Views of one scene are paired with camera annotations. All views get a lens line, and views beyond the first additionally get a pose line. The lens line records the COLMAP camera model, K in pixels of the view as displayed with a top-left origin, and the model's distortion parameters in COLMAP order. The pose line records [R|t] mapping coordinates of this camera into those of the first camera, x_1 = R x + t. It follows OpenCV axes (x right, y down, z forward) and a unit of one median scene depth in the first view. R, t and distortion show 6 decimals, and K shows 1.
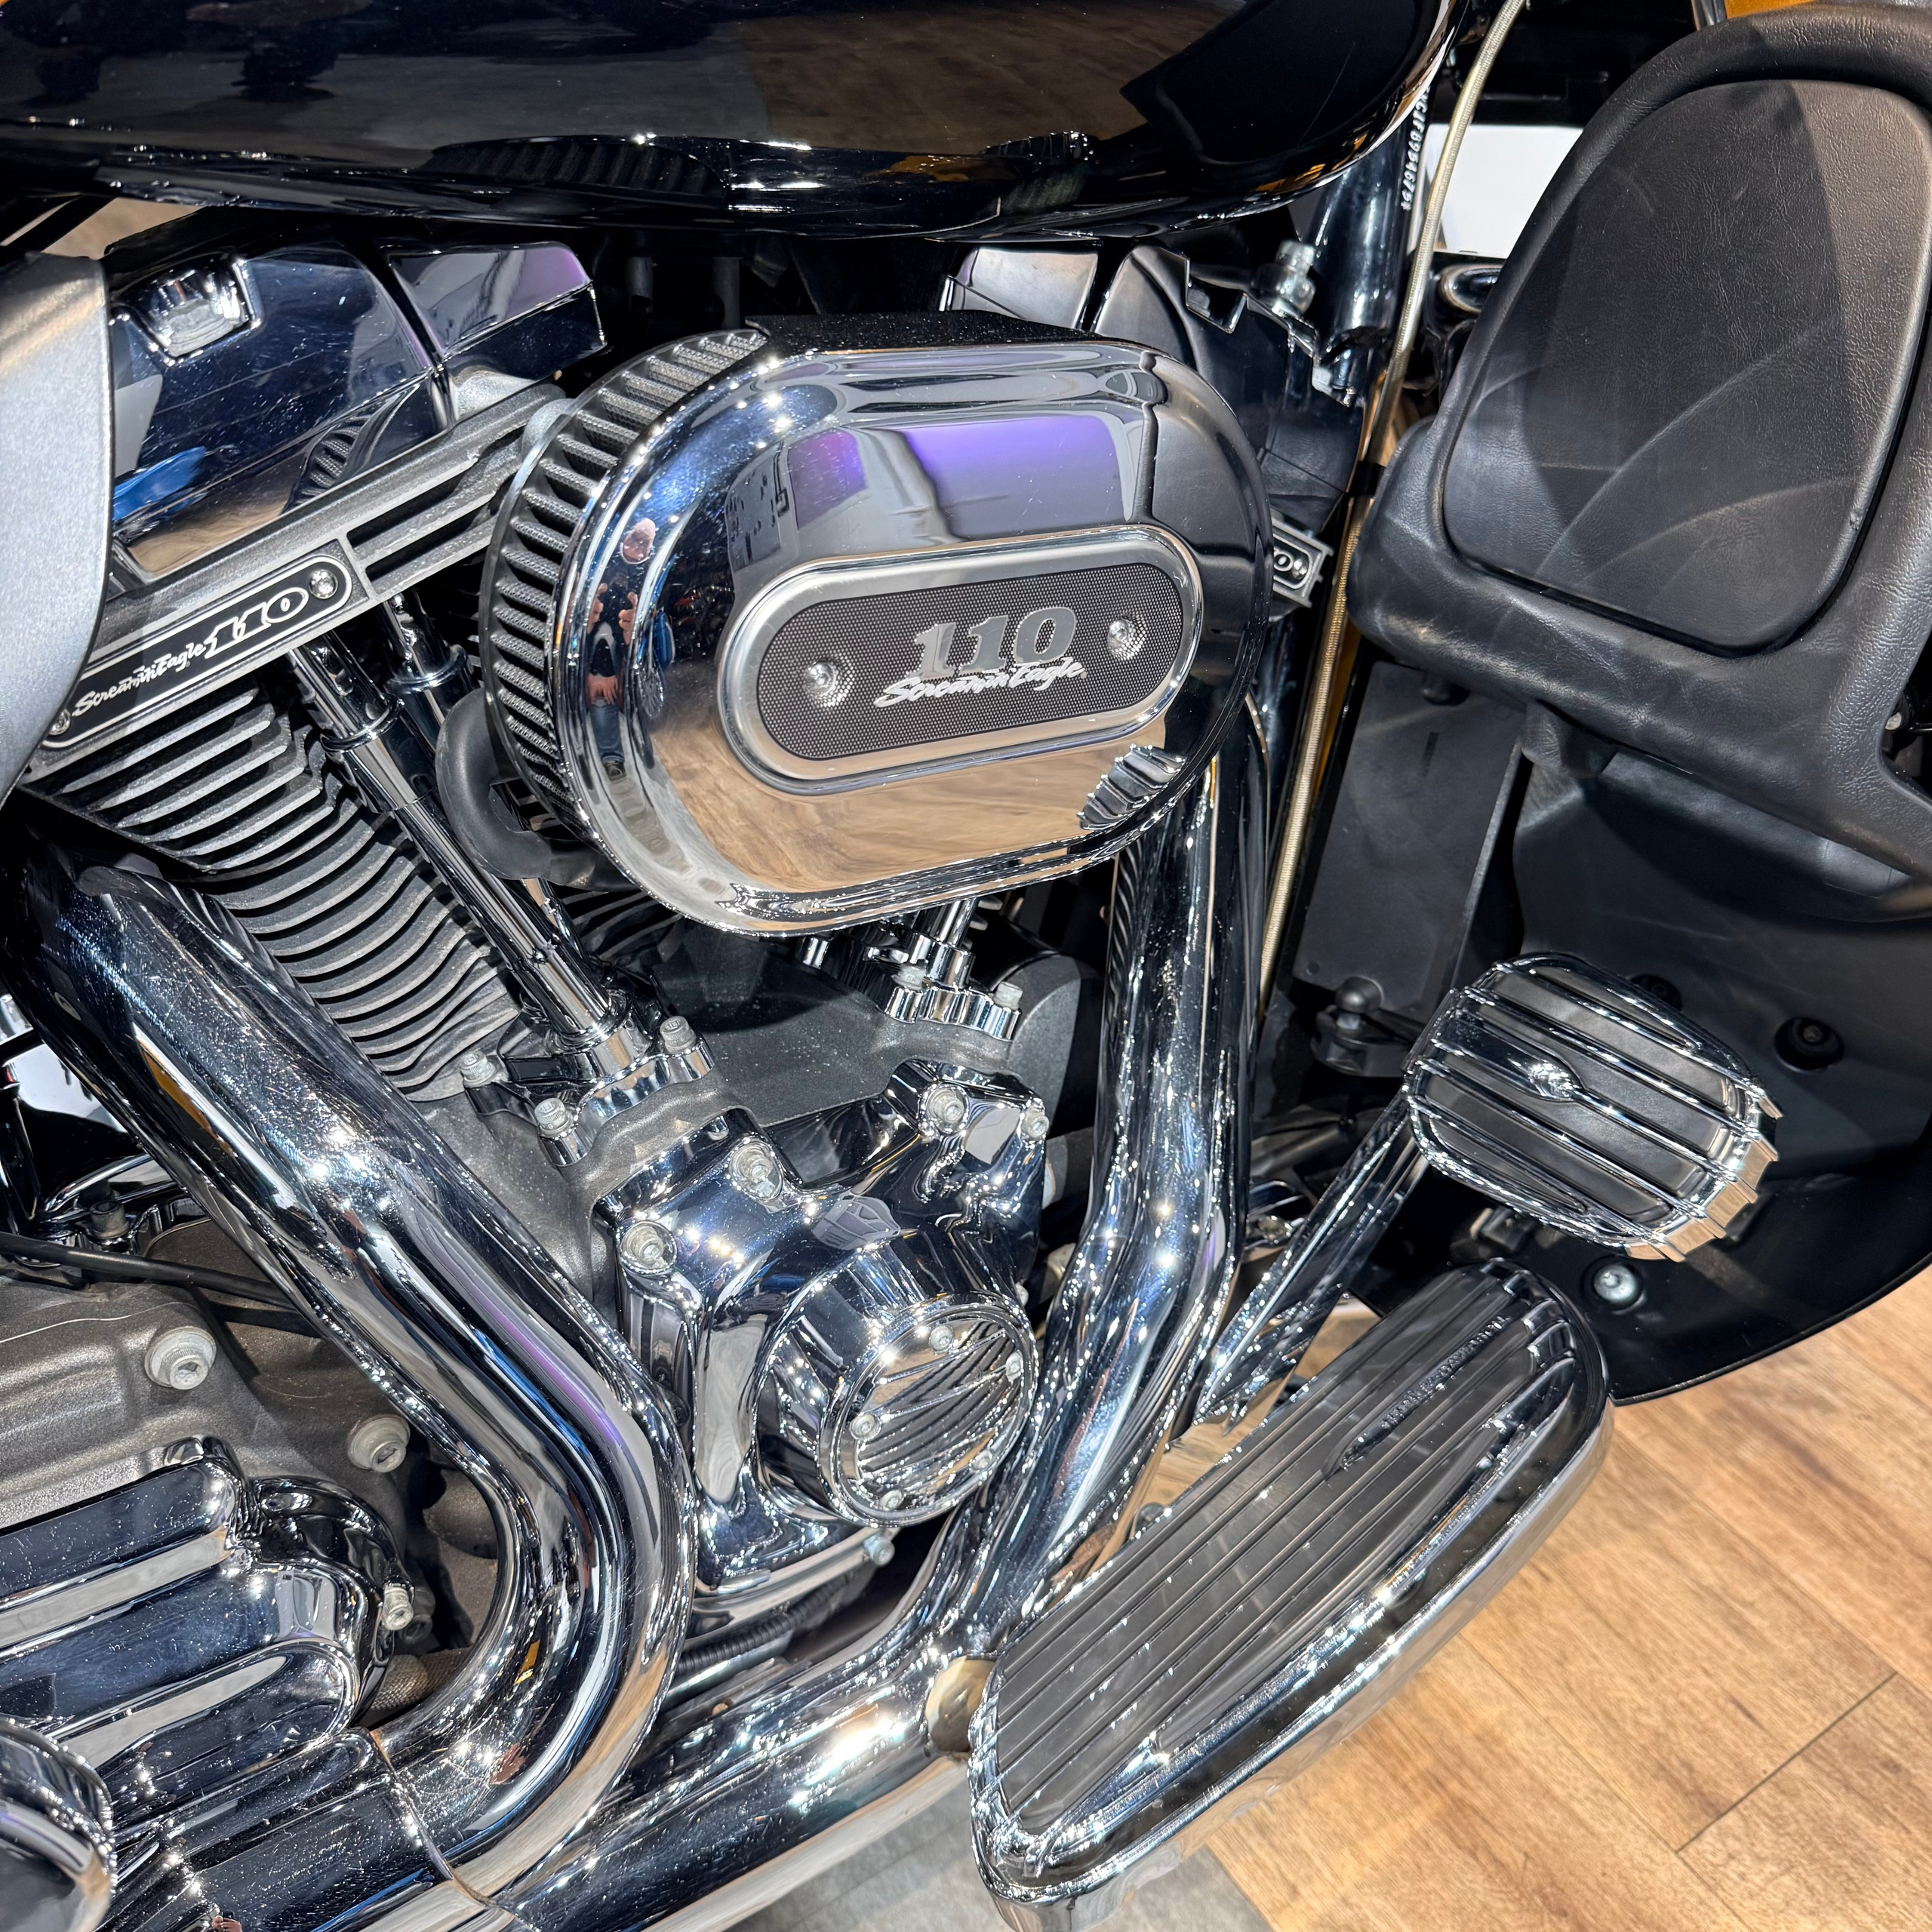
lens RADIAL K [[1796.9, 0, 961.1], [0, 1796.9, 954.8], [0, 0, 1]] dist [0.175561, -0.379762]
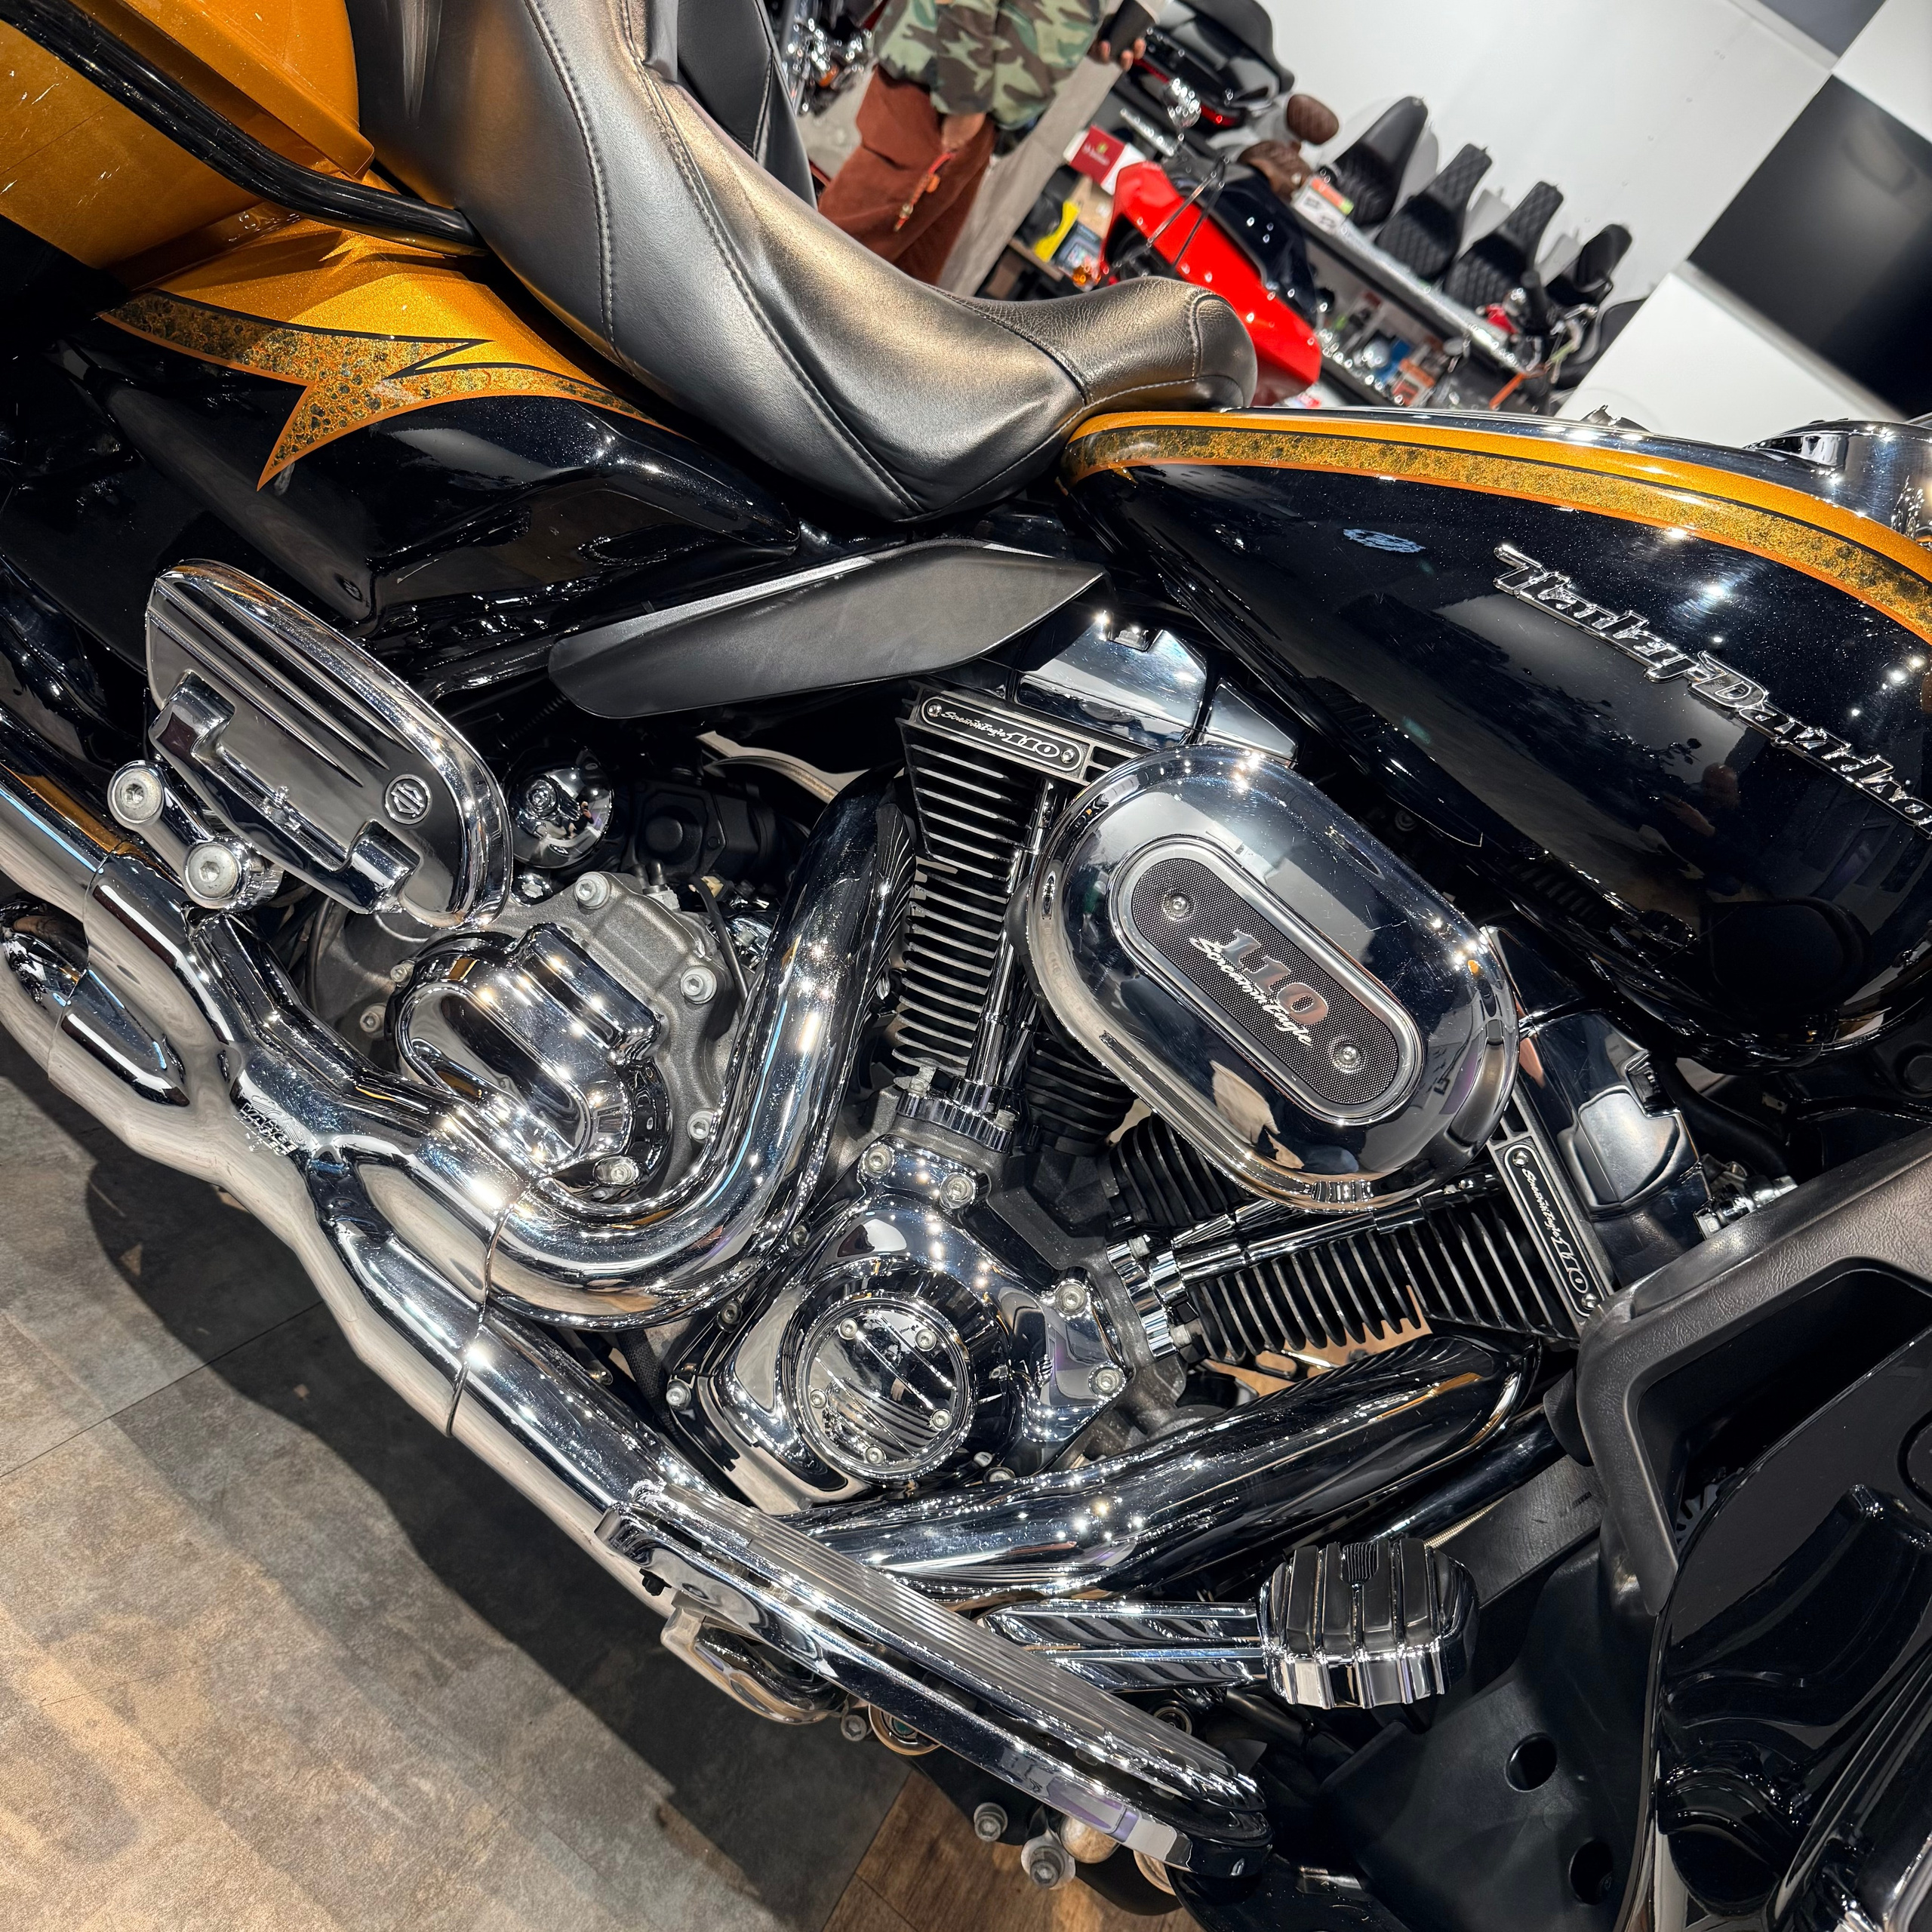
lens RADIAL K [[1796.9, 0, 961.1], [0, 1796.9, 954.8], [0, 0, 1]] dist [0.175561, -0.379762]
pose [[0.509935, 0.536390, -0.672497, 0.717606], [-0.818541, 0.542947, -0.187617, 0.262261], [0.264494, 0.646138, 0.715925, -0.183295]]
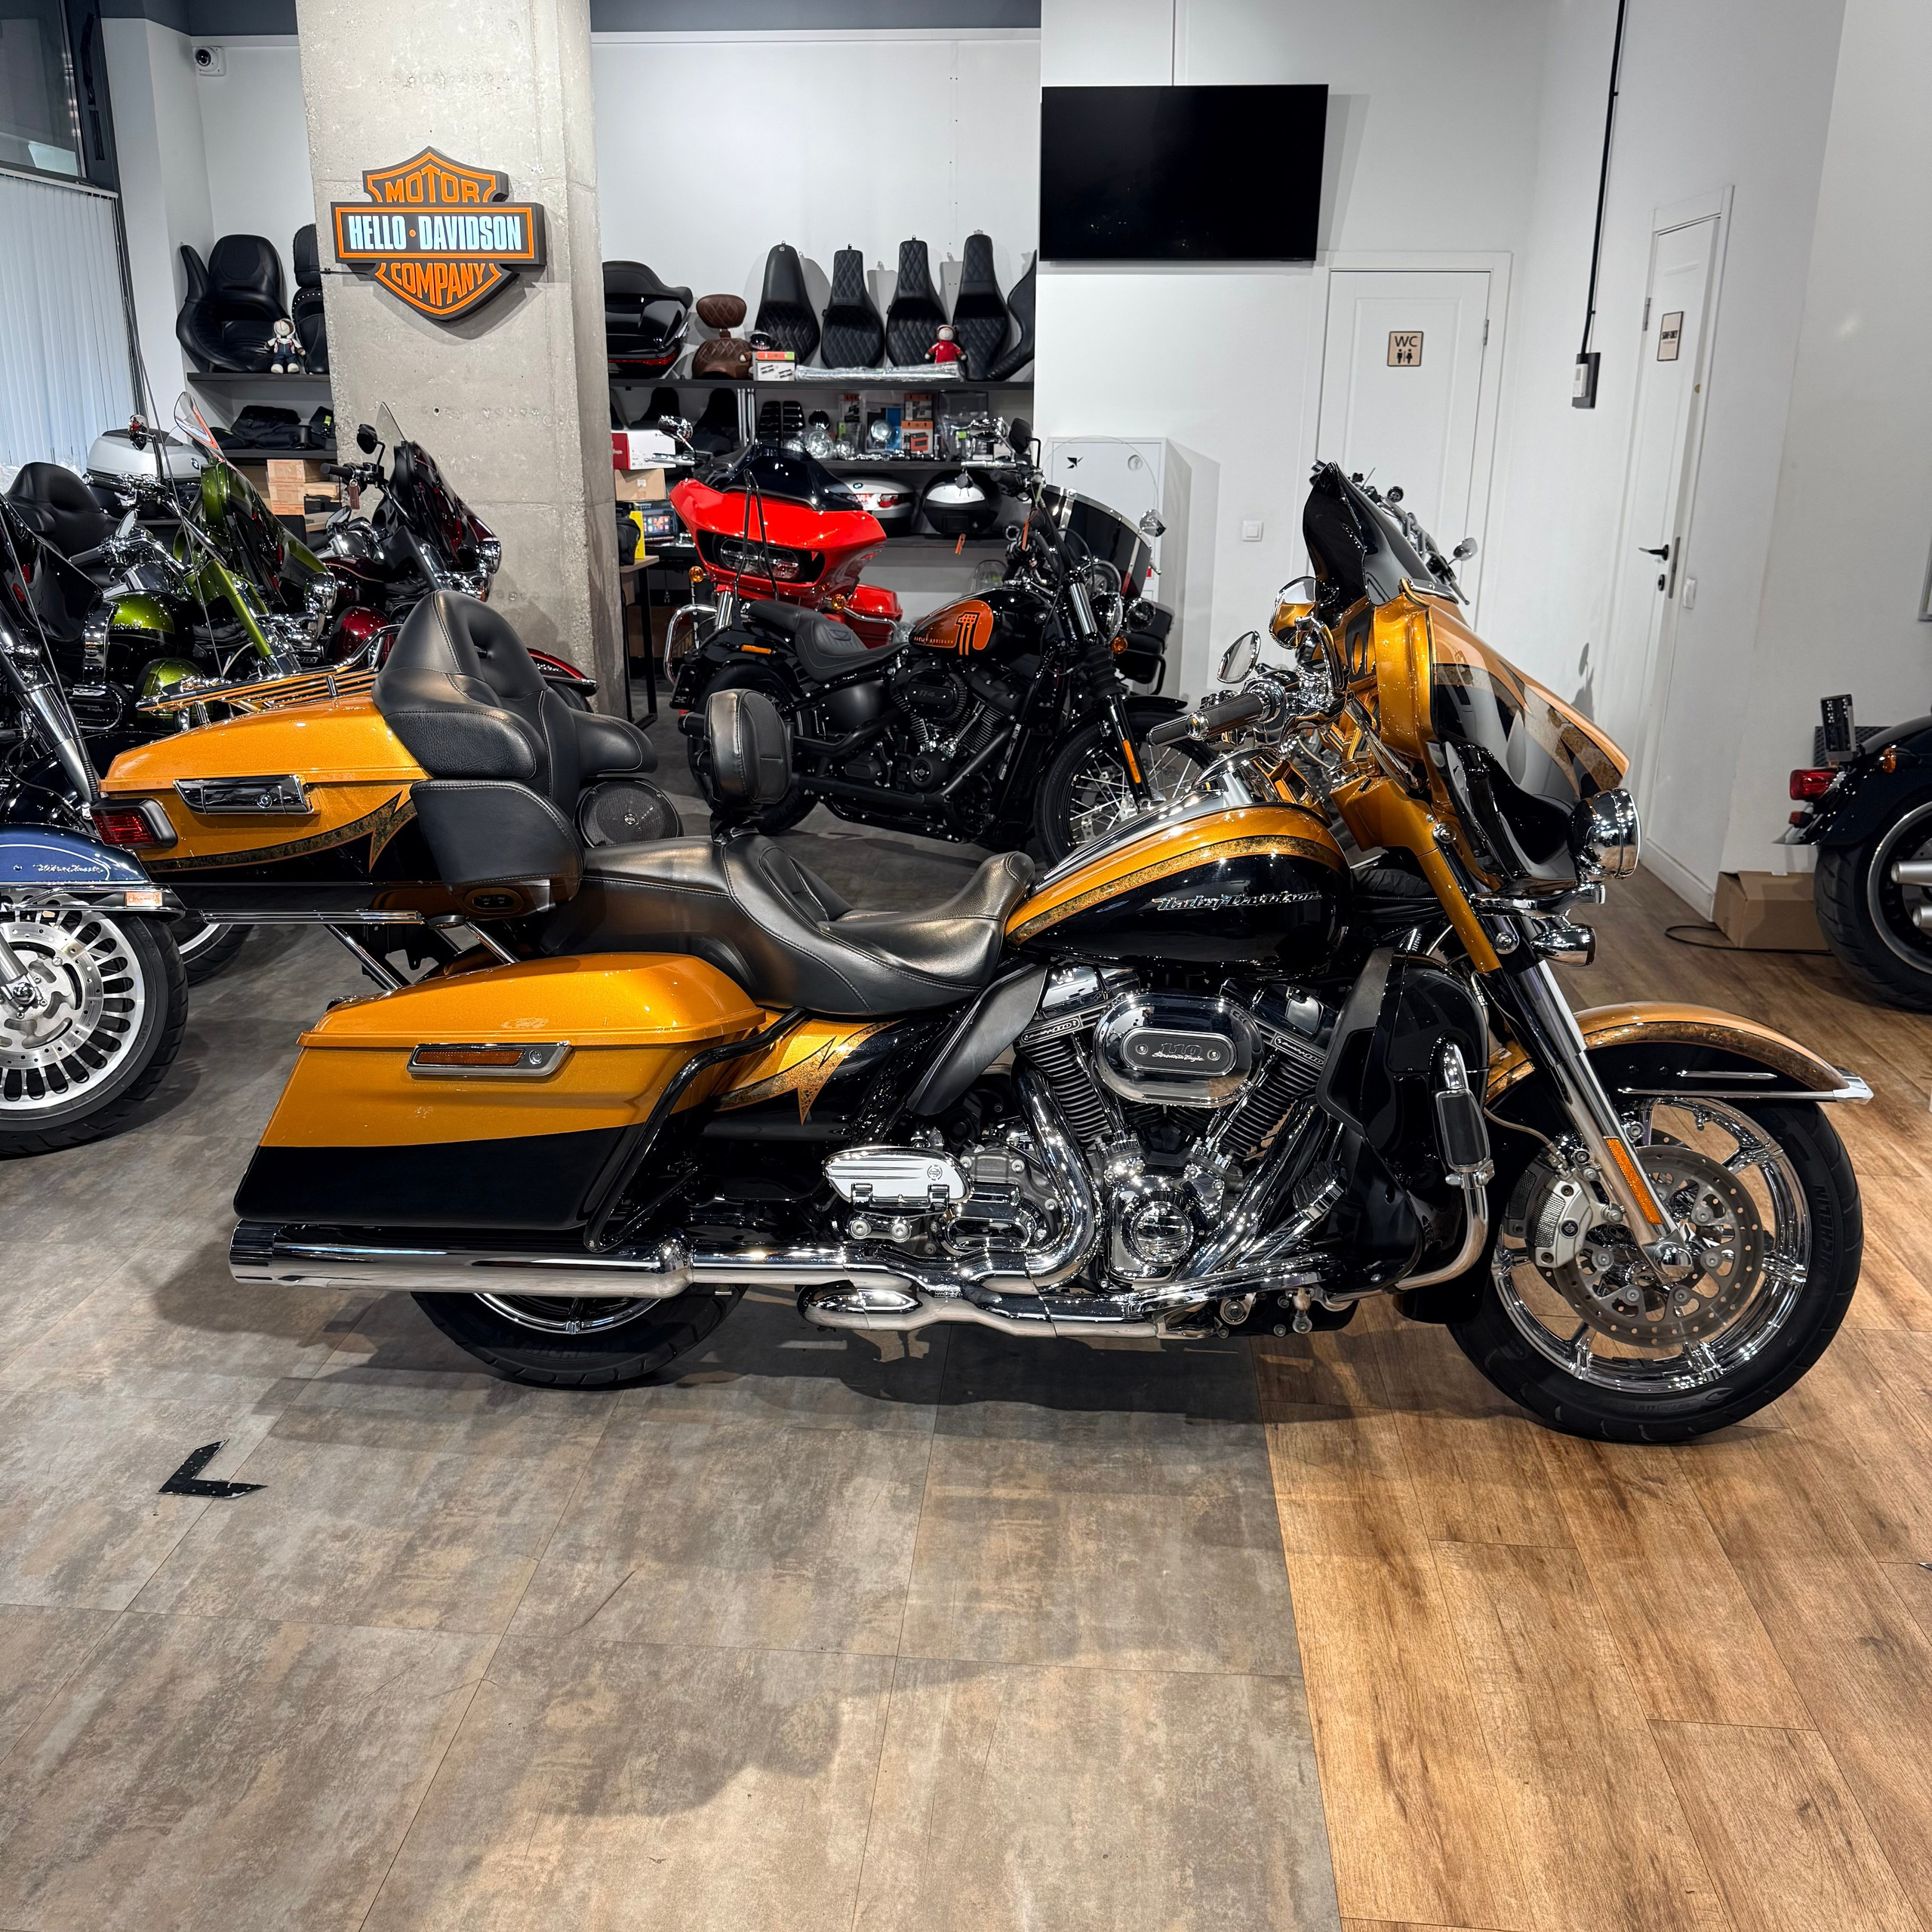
lens RADIAL K [[1797.5, 0, 944.2], [0, 1797.5, 968.3], [0, 0, 1]] dist [0.121690, -0.238935]
pose [[0.764642, 0.097334, -0.637063, 2.034918], [-0.299924, 0.928698, -0.218096, 0.688084], [0.570411, 0.357836, 0.739314, -2.396152]]
